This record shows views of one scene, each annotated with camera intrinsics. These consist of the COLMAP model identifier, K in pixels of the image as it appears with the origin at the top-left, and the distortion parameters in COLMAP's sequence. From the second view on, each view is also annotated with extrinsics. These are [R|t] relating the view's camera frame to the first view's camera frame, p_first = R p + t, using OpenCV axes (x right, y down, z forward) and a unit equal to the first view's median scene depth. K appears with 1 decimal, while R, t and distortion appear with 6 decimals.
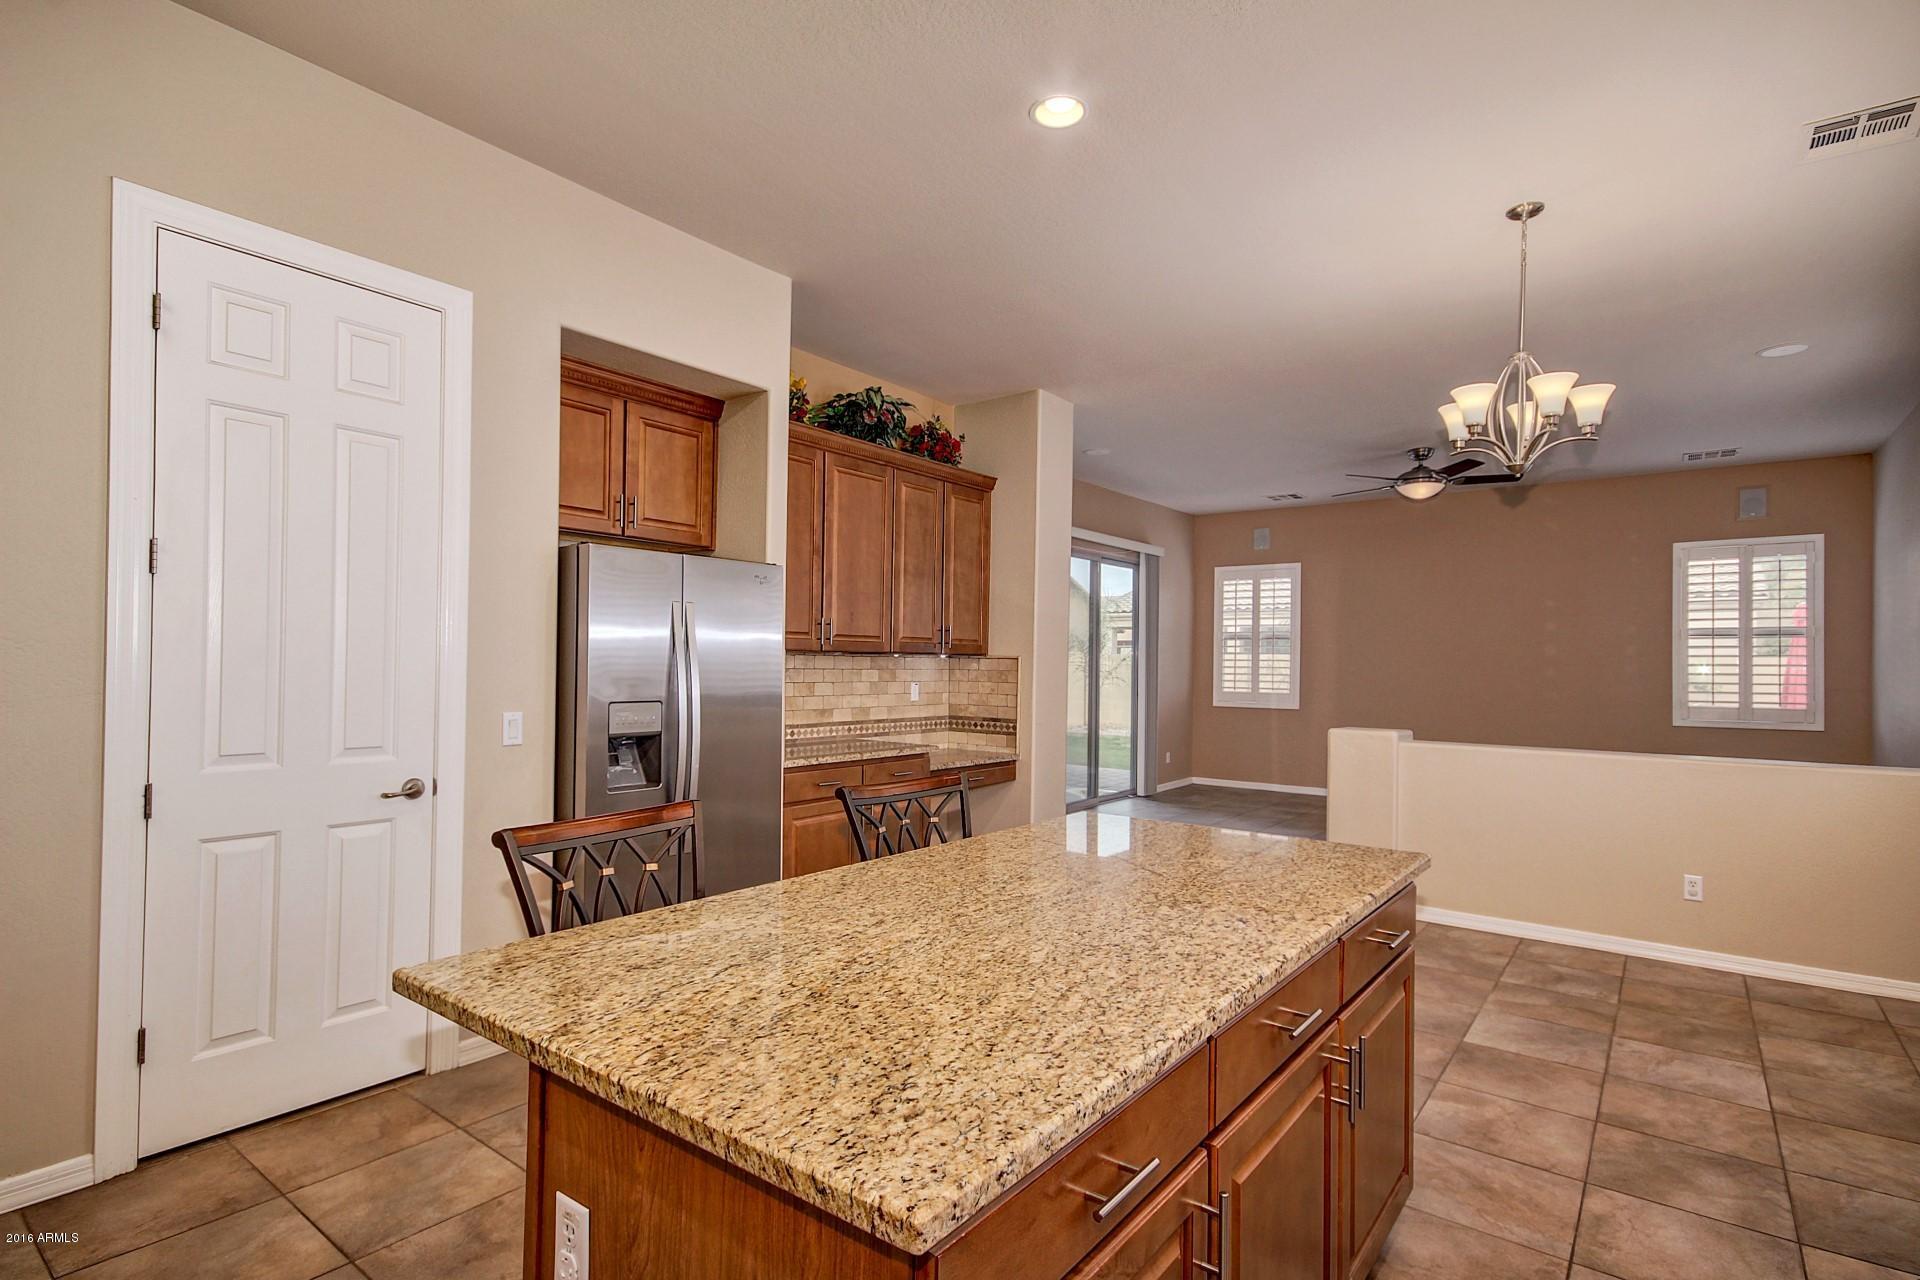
lens RADIAL K [[938.2, 0, 959.2], [0, 938.2, 647.2], [0, 0, 1]] dist [0.005660, 0.000514]
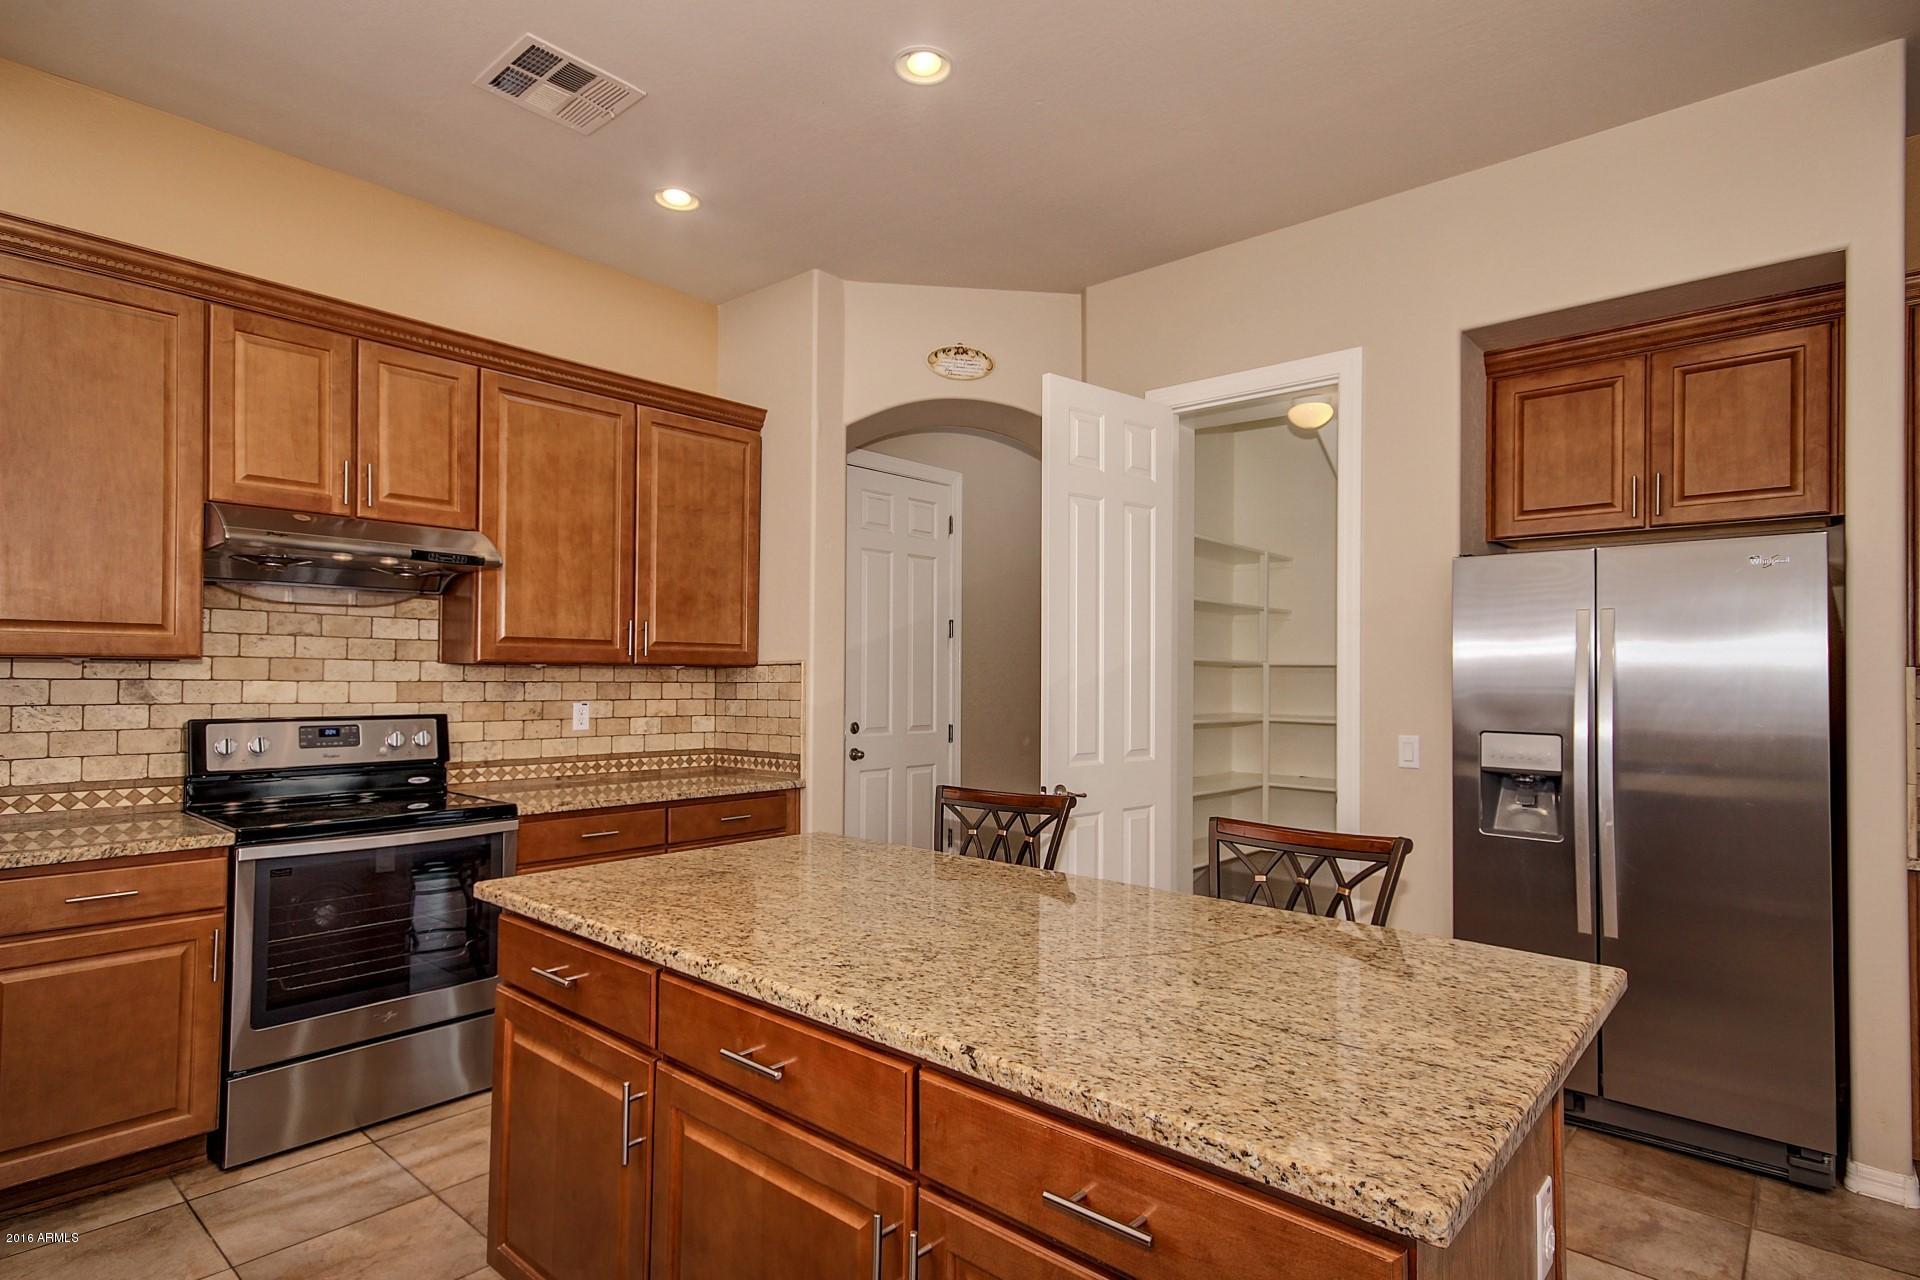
lens RADIAL K [[986.3, 0, 963.9], [0, 986.3, 656.2], [0, 0, 1]] dist [0.001158, 0.000094]
pose [[-0.056961, -0.032679, -0.997841, 0.698171], [0.008437, 0.999413, -0.033212, 0.018034], [0.998341, -0.010310, -0.056651, 0.662055]]
